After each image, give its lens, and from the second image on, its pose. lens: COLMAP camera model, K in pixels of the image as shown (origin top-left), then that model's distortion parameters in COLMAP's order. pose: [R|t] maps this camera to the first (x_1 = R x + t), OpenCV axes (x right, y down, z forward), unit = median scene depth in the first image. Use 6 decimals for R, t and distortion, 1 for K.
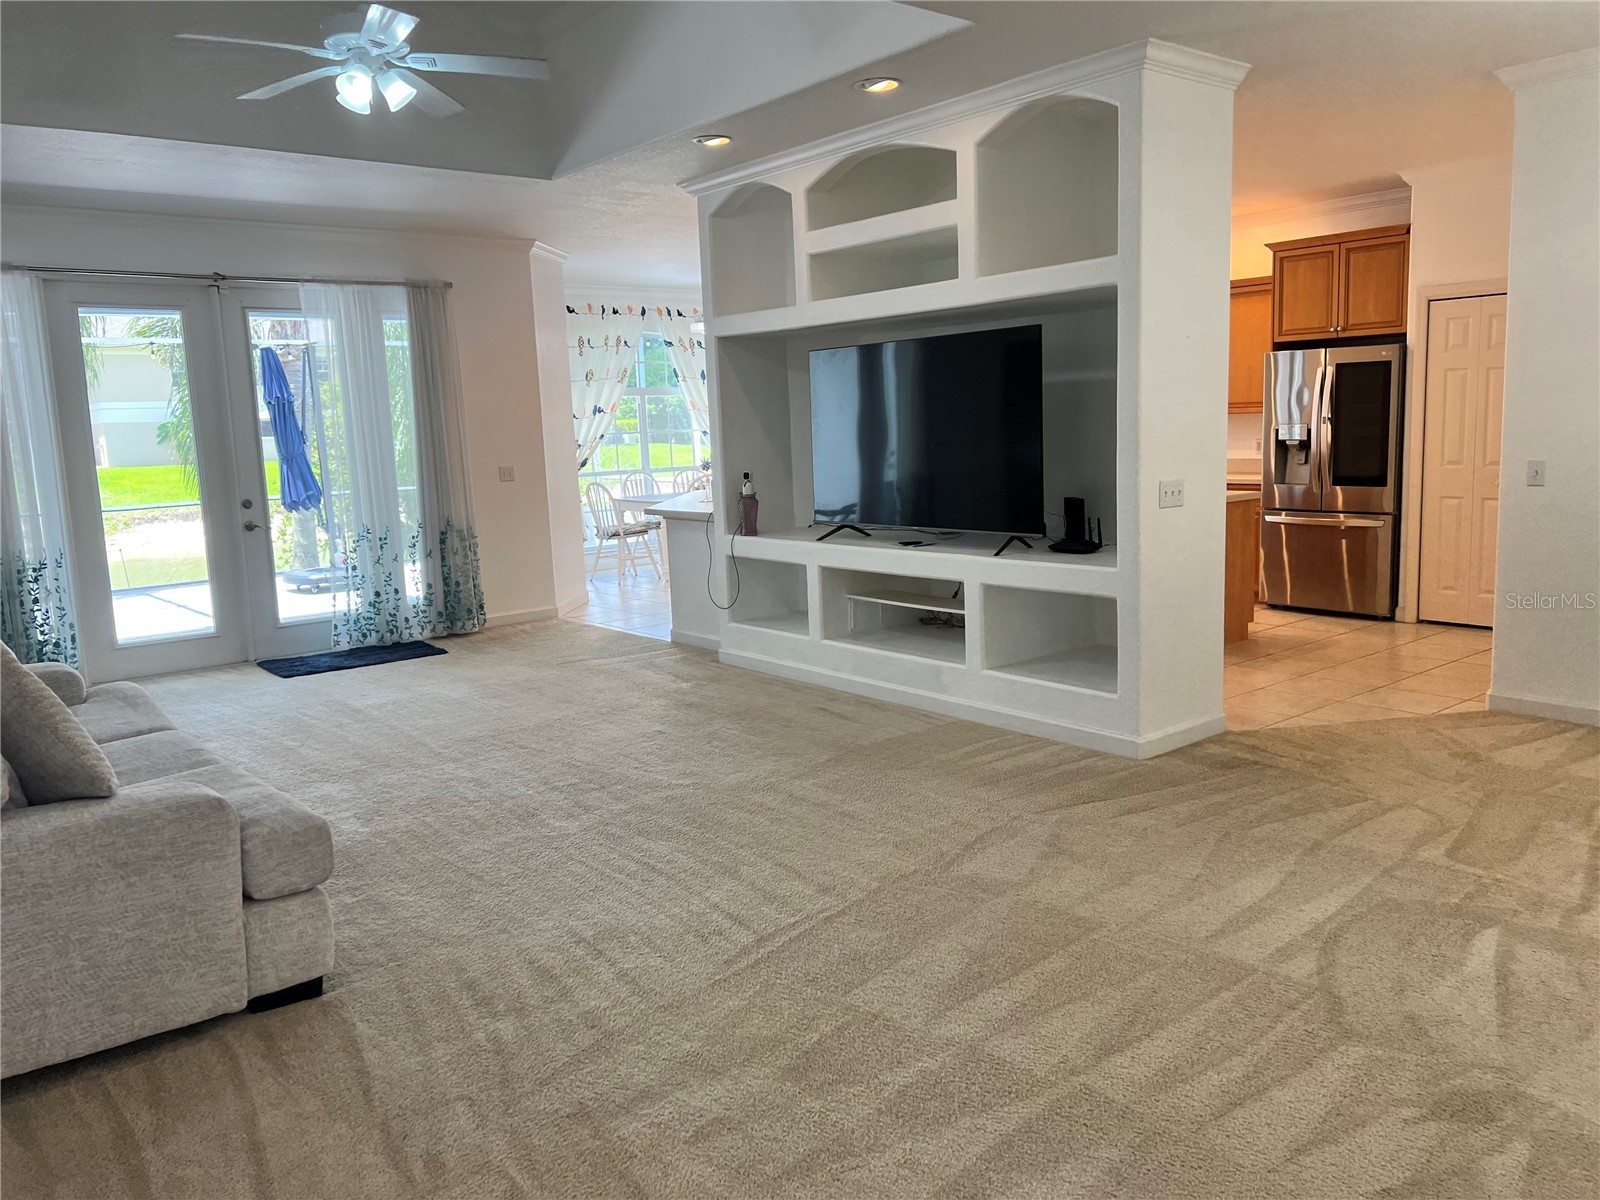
lens RADIAL K [[1195.4, 0, 814.7], [0, 1195.4, 583.0], [0, 0, 1]] dist [0.044670, -0.054749]
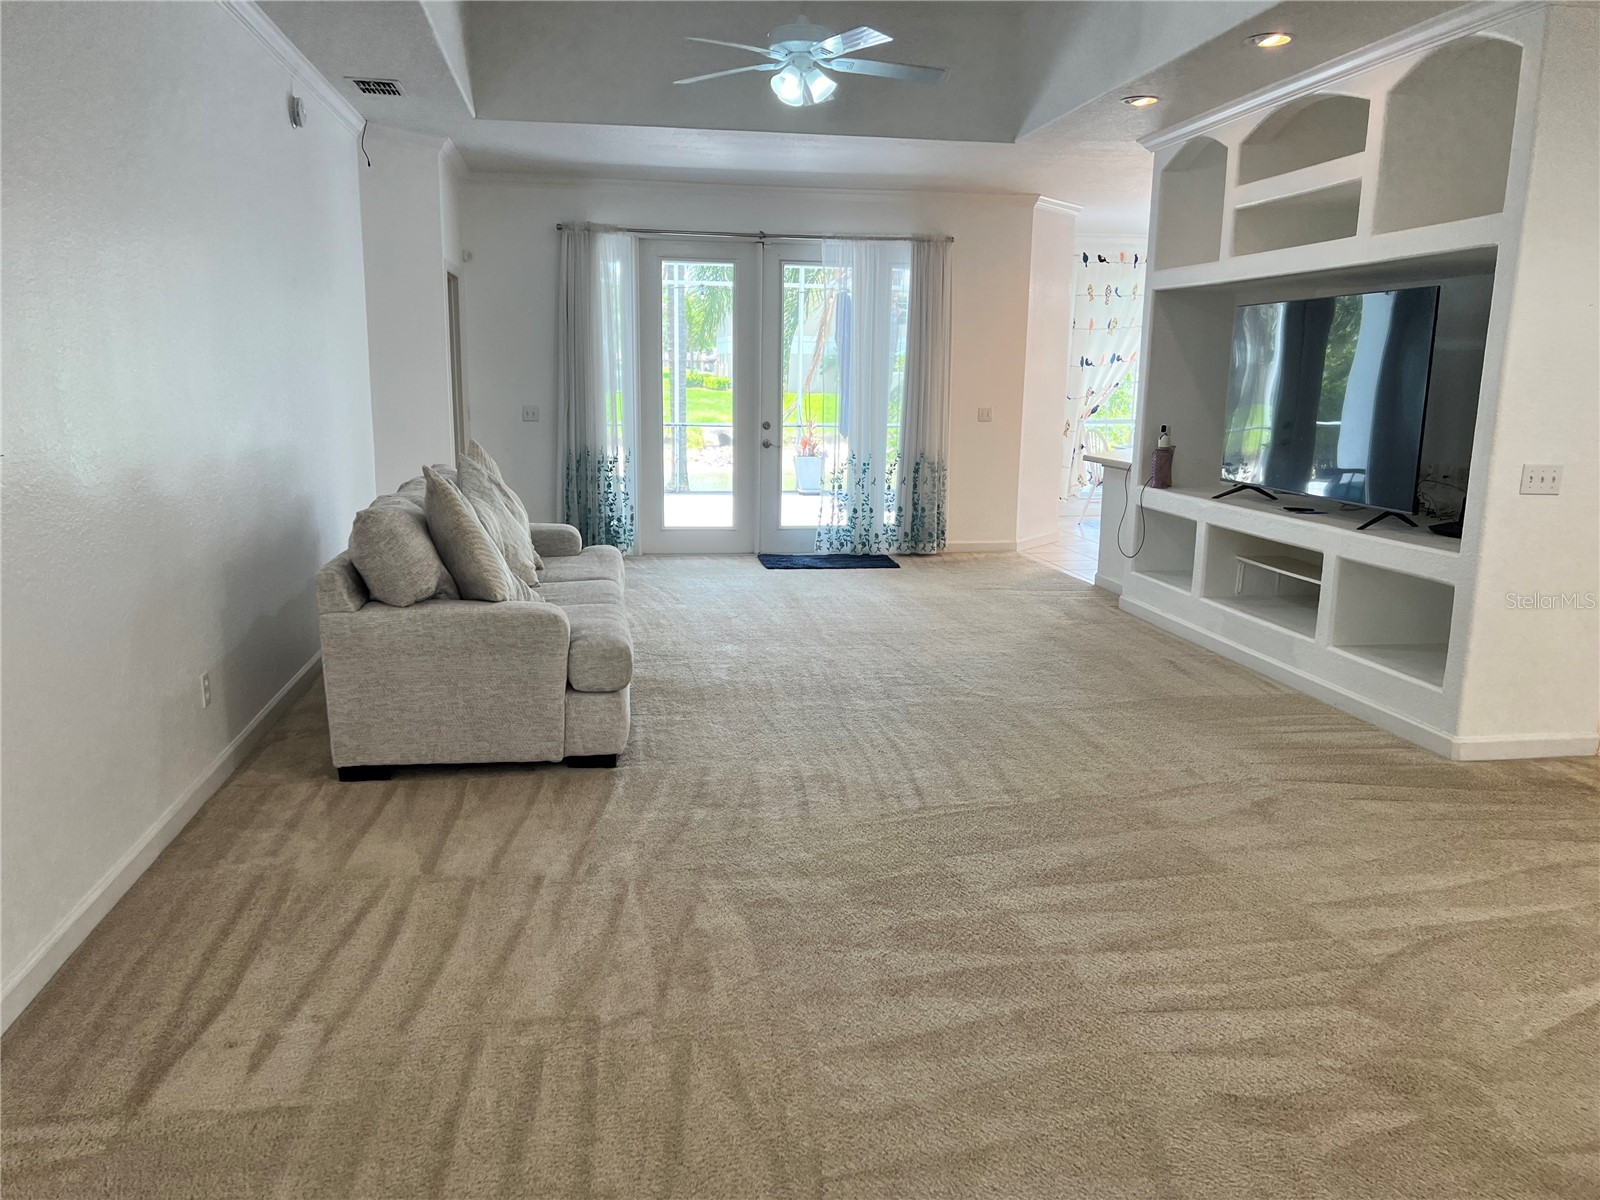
lens RADIAL K [[1195.4, 0, 788.7], [0, 1195.4, 600.3], [0, 0, 1]] dist [0.044670, -0.054749]
pose [[0.860531, 0.144085, -0.488596, 0.259723], [-0.115169, 0.989358, 0.088919, -0.000083], [0.496208, -0.020247, 0.867967, -0.067539]]
